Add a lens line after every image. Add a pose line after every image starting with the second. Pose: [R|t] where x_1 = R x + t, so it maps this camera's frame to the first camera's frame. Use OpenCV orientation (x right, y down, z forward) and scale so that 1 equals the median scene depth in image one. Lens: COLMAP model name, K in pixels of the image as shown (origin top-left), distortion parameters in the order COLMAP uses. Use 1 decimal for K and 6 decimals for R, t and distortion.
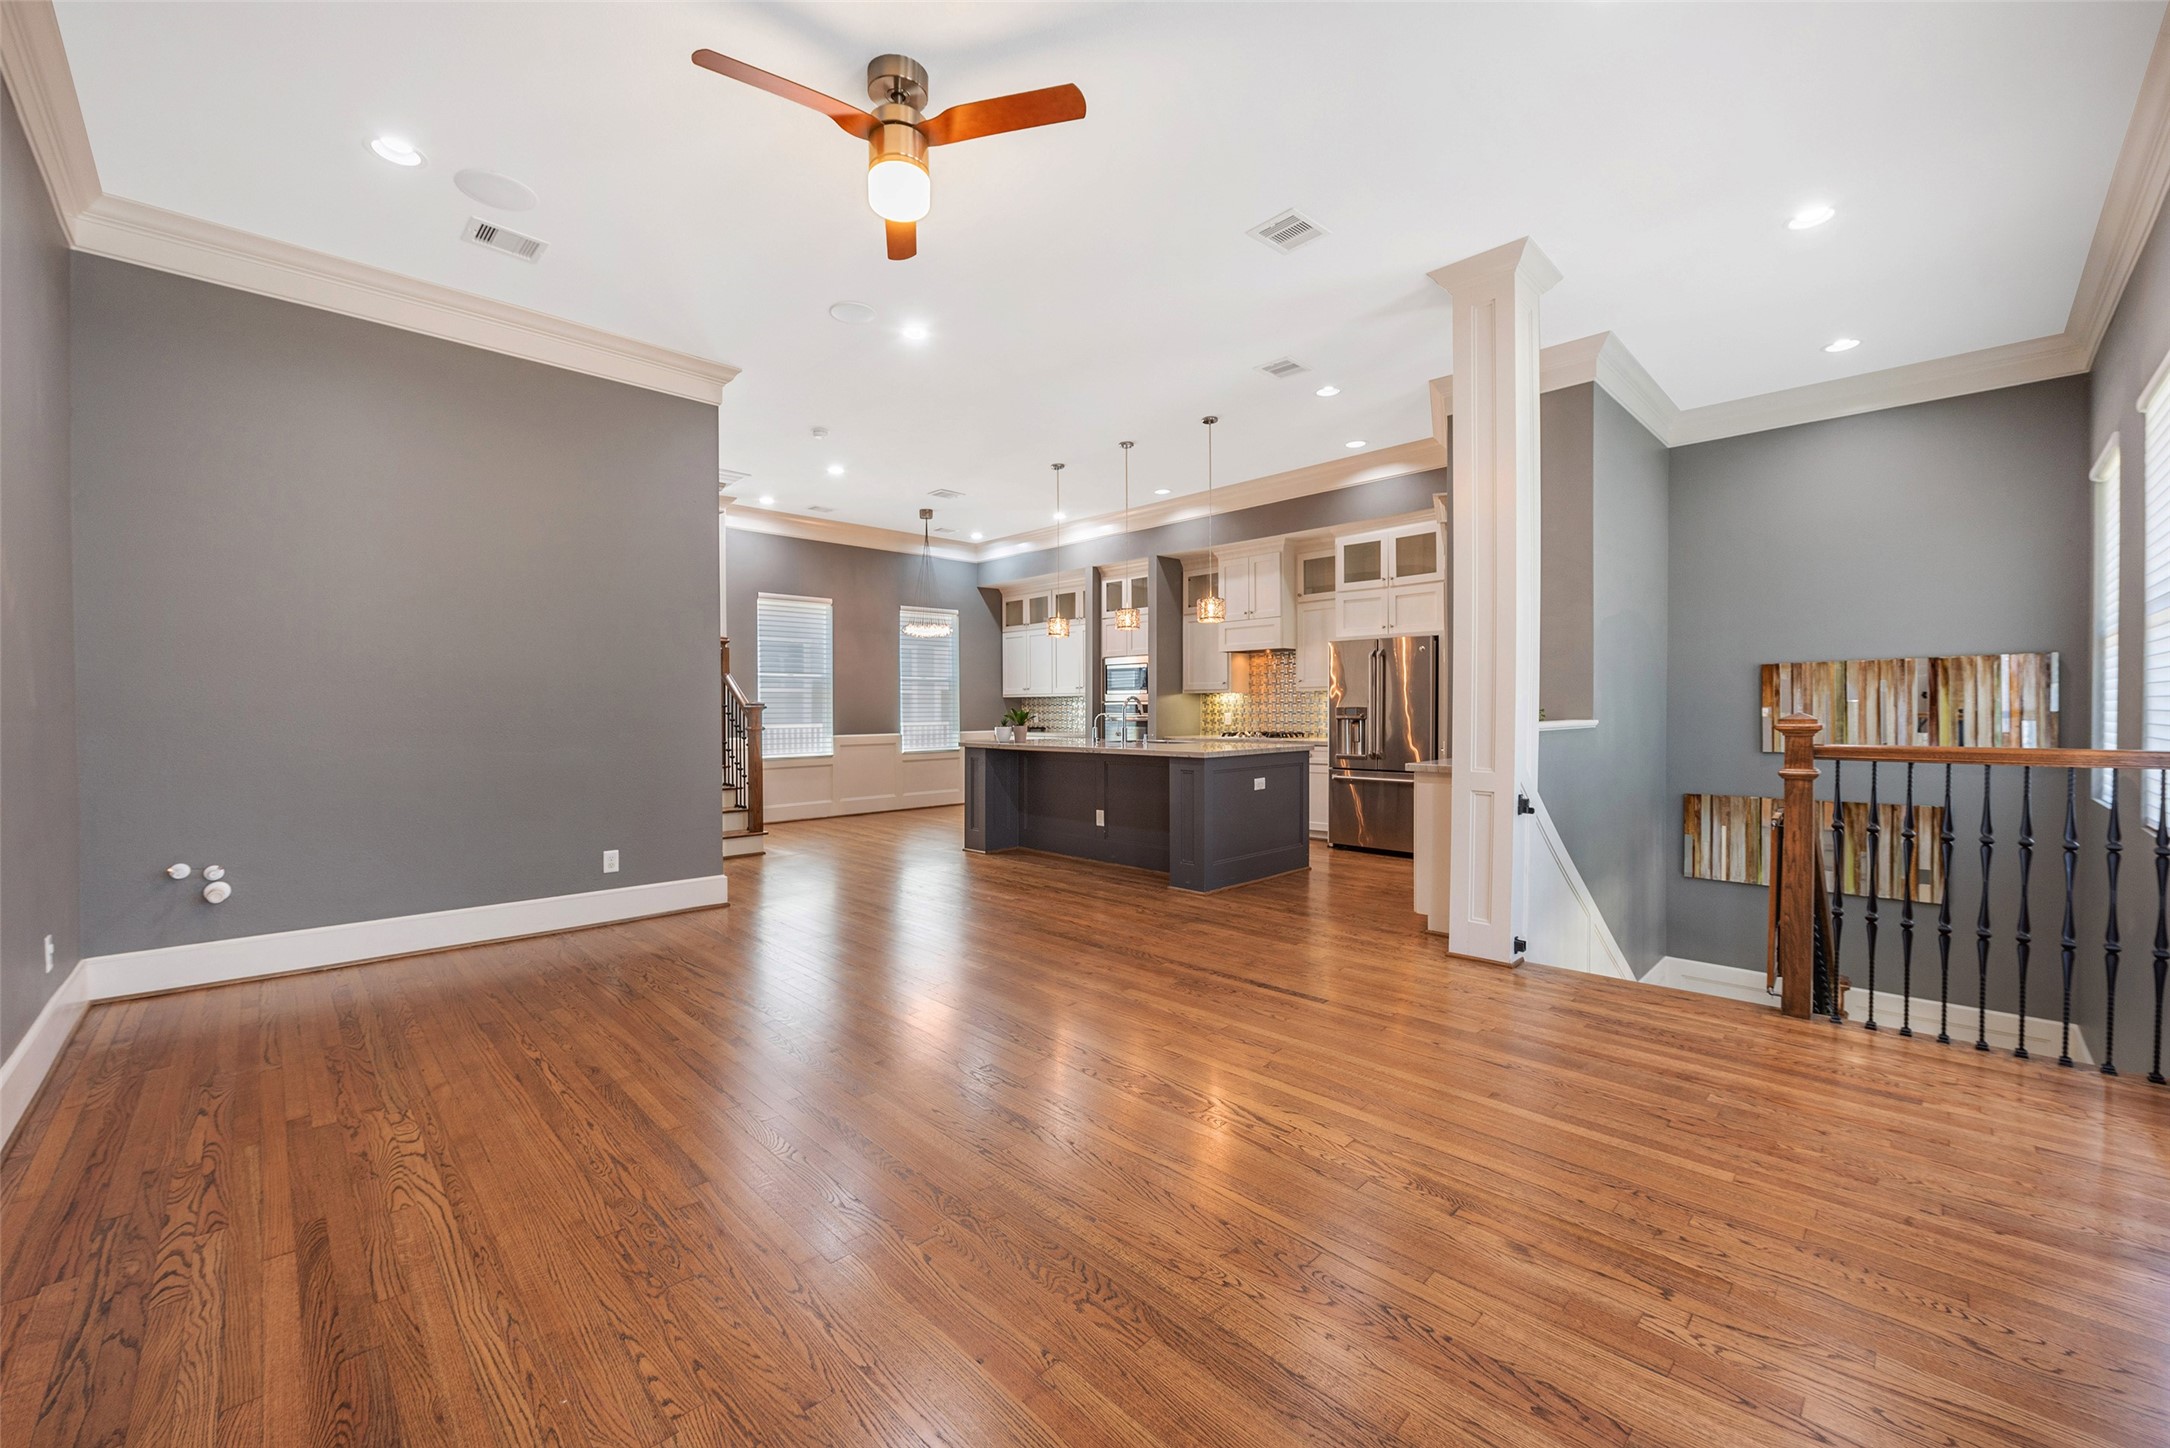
lens RADIAL K [[857.4, 0, 1056.0], [0, 857.4, 724.7], [0, 0, 1]] dist [-0.007179, -0.000033]
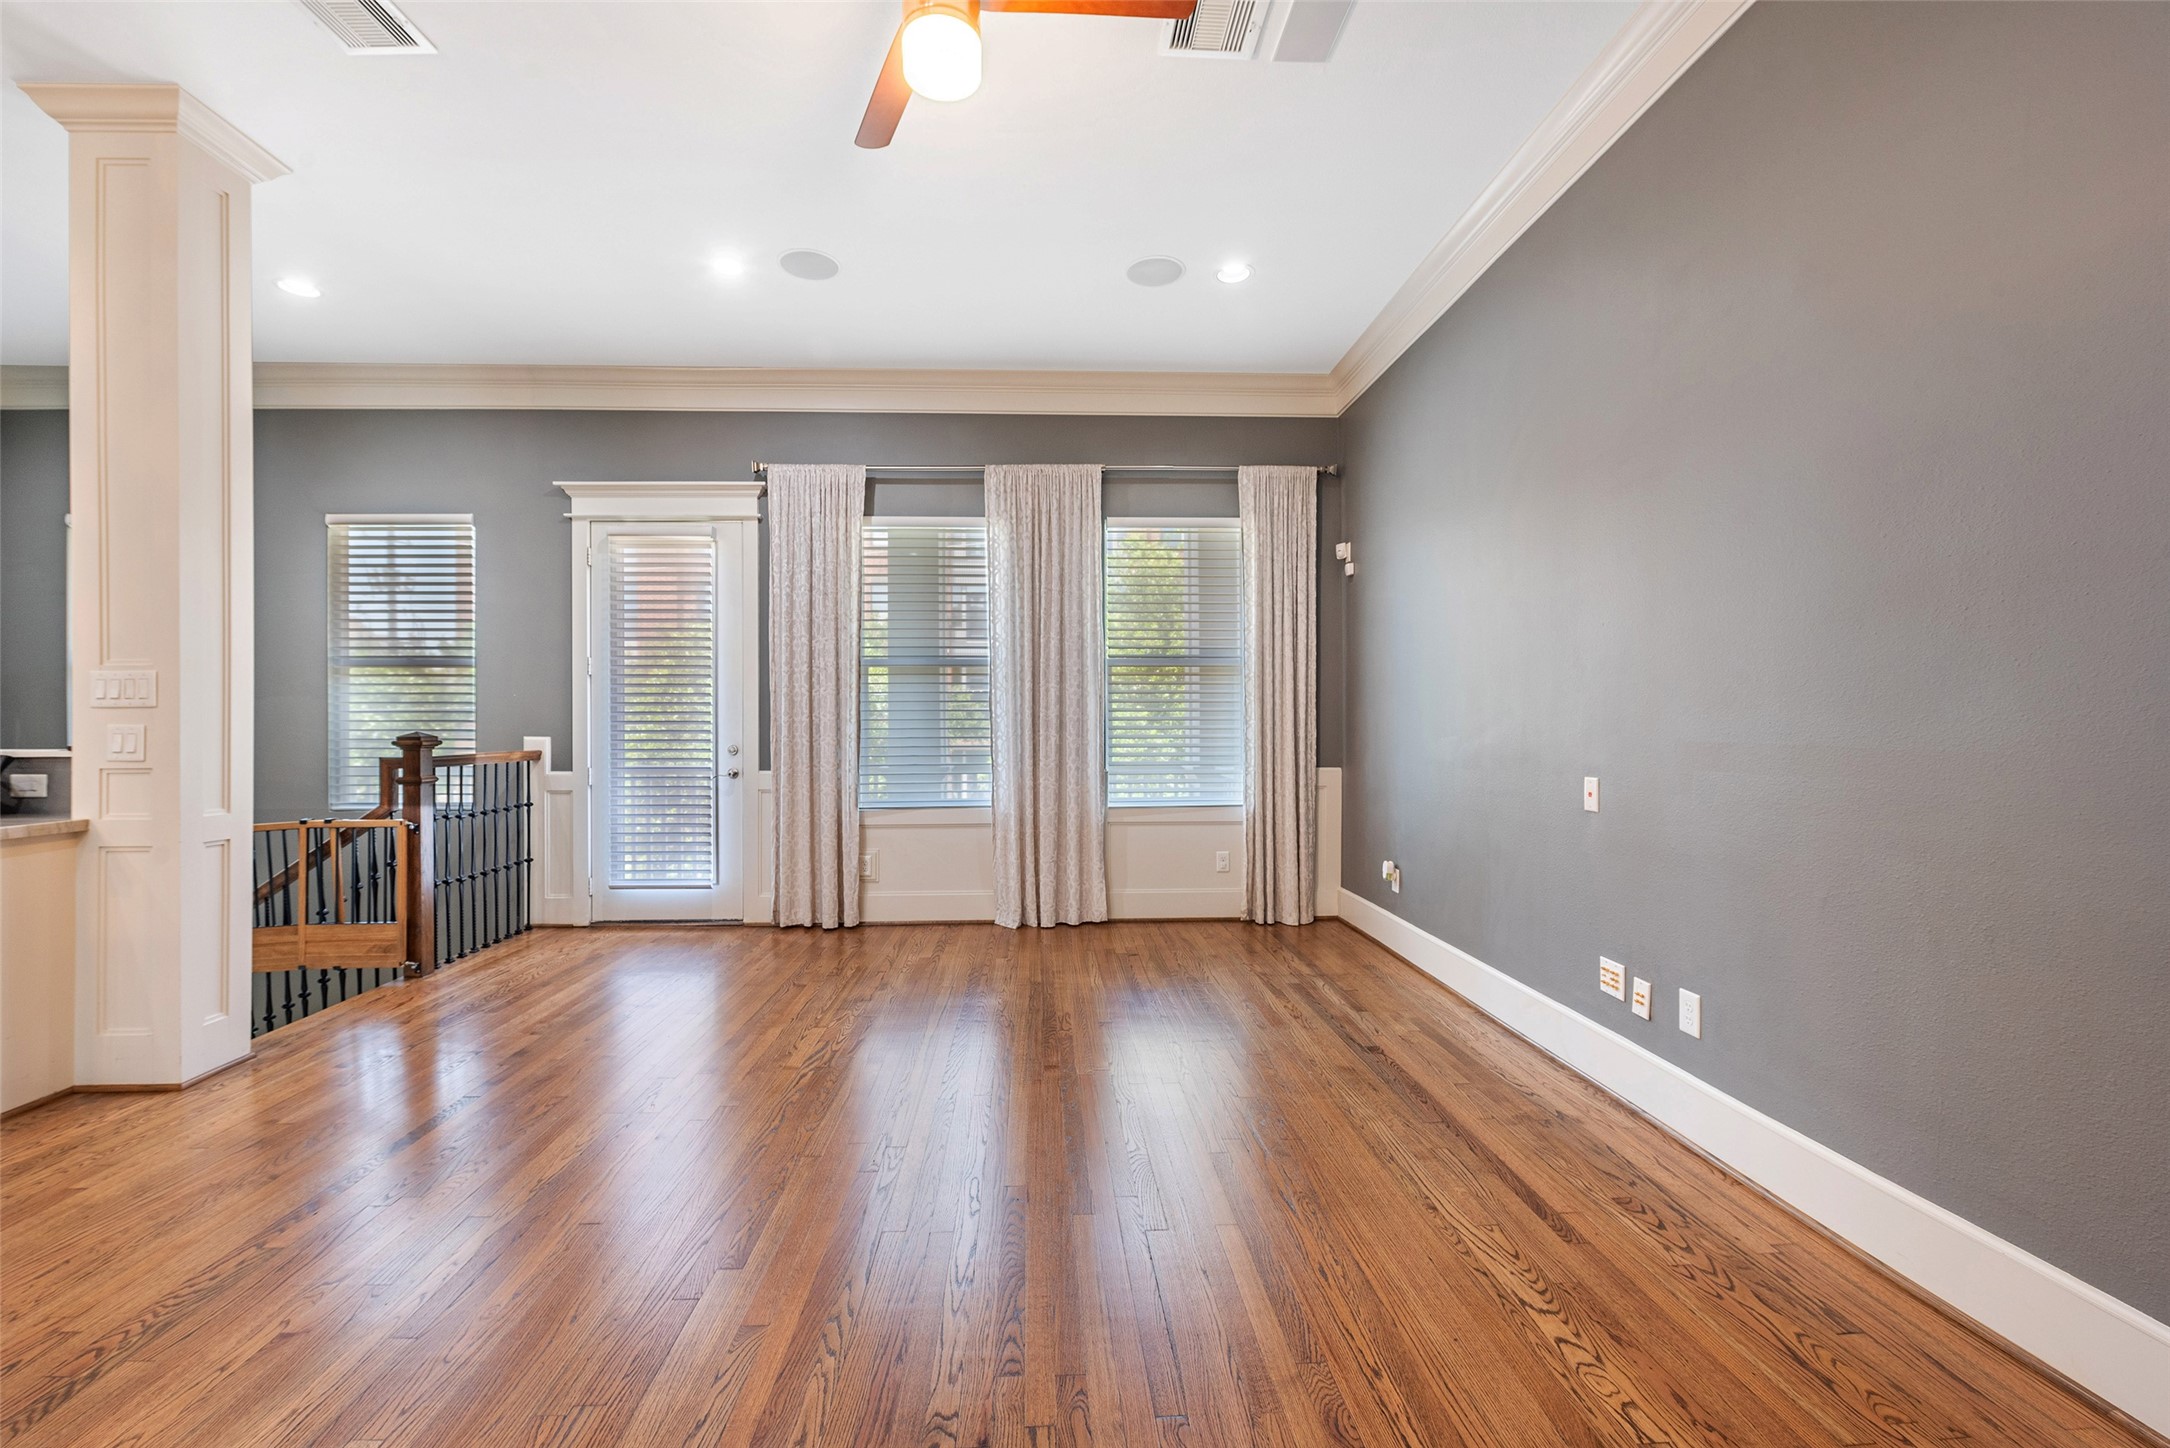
lens RADIAL K [[857.4, 0, 1056.0], [0, 857.4, 724.7], [0, 0, 1]] dist [-0.007179, -0.000033]
pose [[-0.745322, 0.005633, 0.666681, -0.377593], [0.017341, 0.999790, 0.010939, -0.013070], [-0.666479, 0.019713, -0.745263, 0.738459]]
